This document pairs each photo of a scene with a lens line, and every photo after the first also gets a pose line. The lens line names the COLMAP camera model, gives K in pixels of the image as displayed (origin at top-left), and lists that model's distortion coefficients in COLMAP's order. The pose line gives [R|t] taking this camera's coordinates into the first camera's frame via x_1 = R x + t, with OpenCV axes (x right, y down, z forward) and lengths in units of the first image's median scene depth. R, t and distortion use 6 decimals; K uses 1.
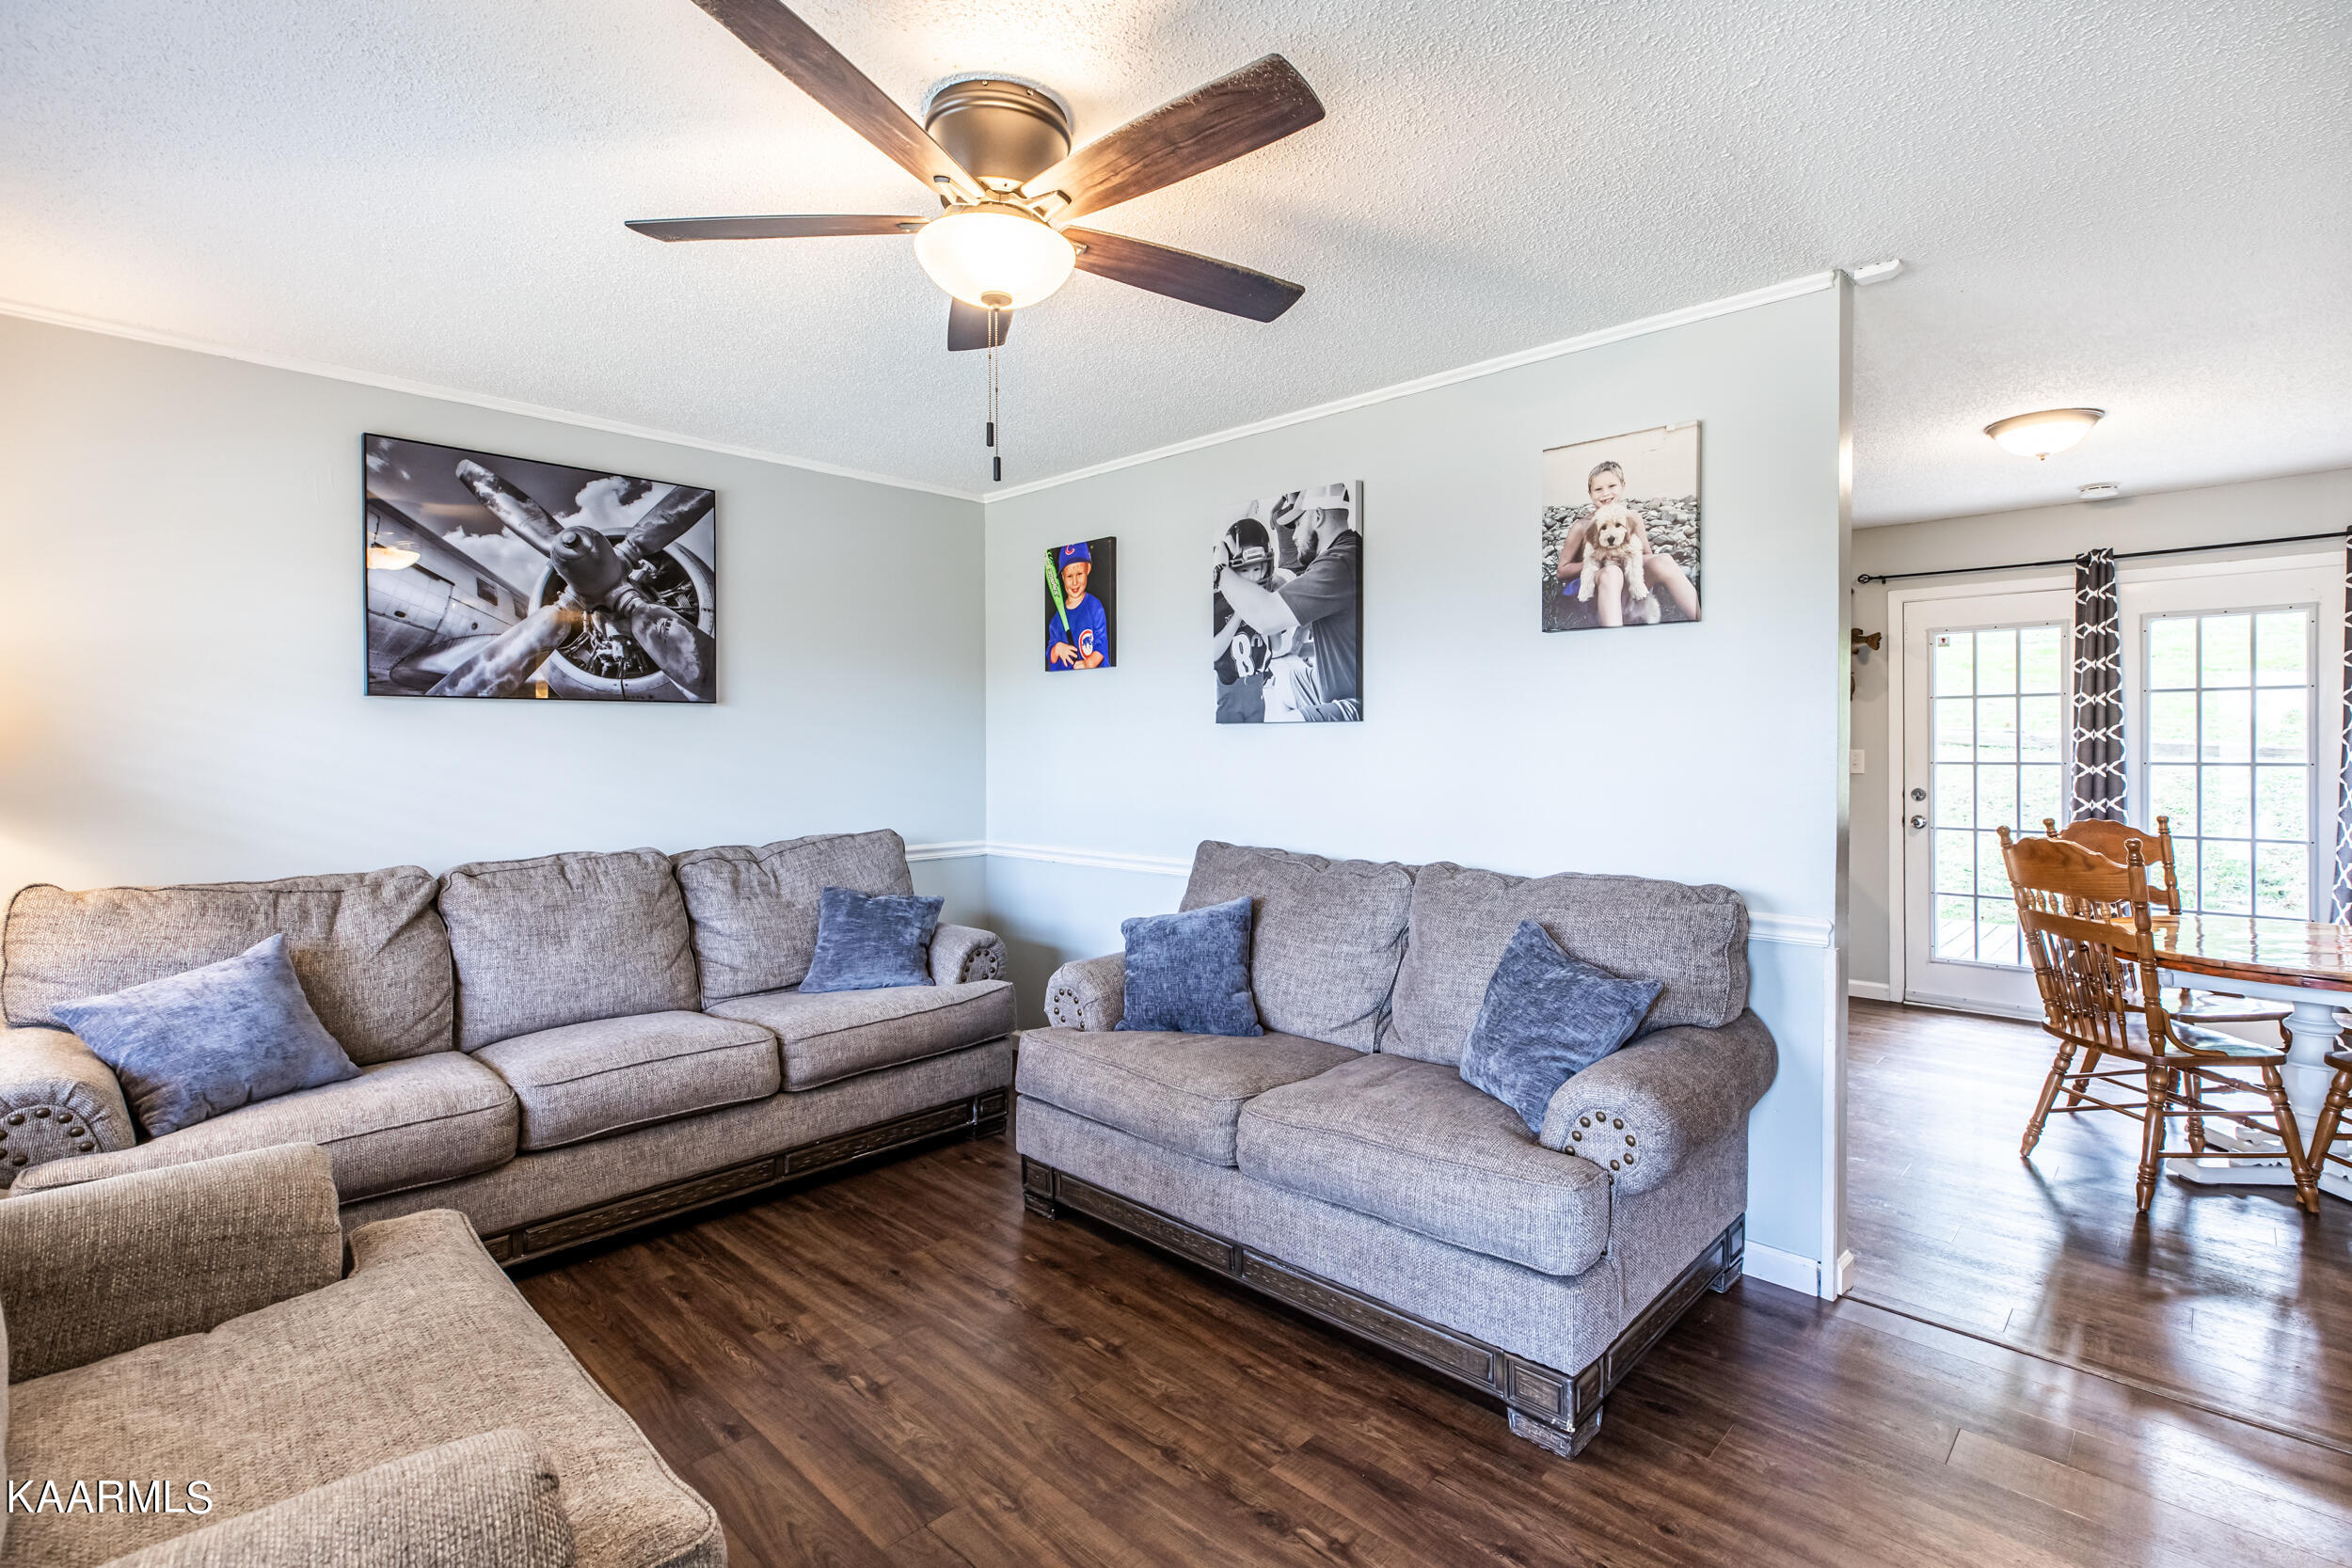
lens RADIAL K [[1092.8, 0, 1147.0], [0, 1092.8, 748.8], [0, 0, 1]] dist [0.001463, 0.000339]
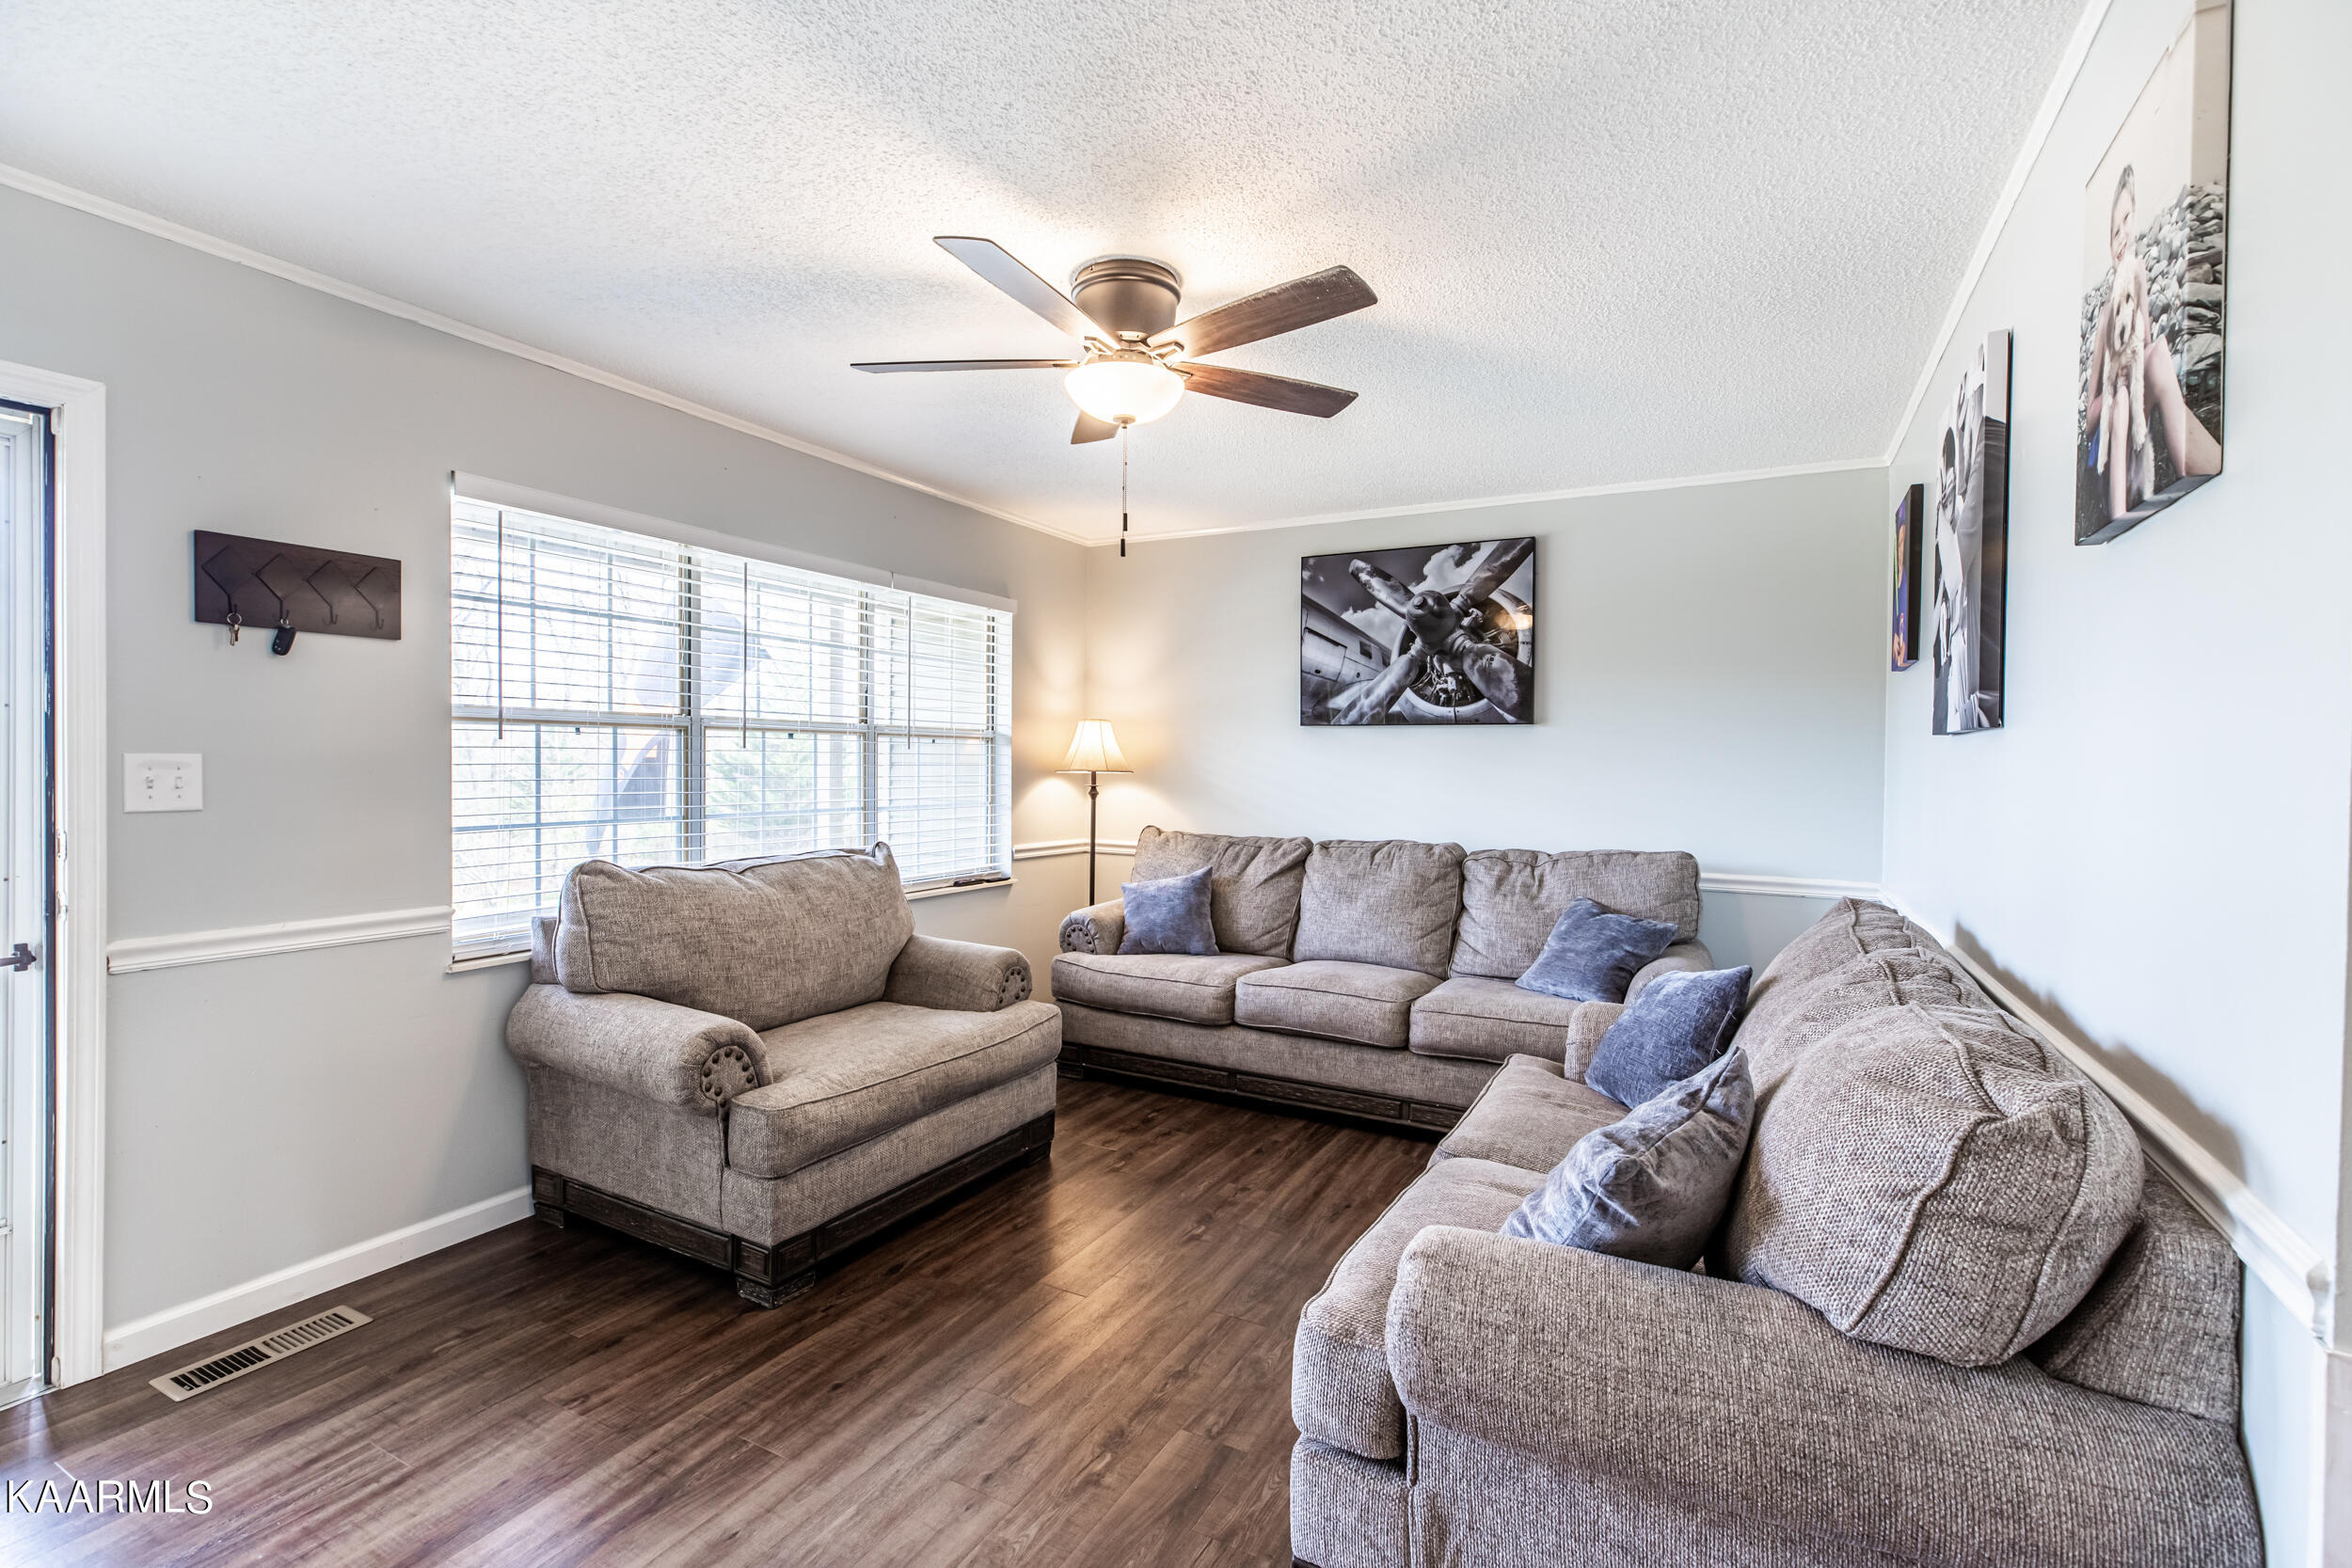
lens RADIAL K [[1031.1, 0, 1181.9], [0, 1031.1, 774.4], [0, 0, 1]] dist [0.000384, -0.000003]
pose [[0.277889, 0.021377, -0.960375, 0.592207], [-0.017535, 0.999699, 0.017179, -0.001714], [0.960453, 0.012066, 0.278181, 0.392109]]
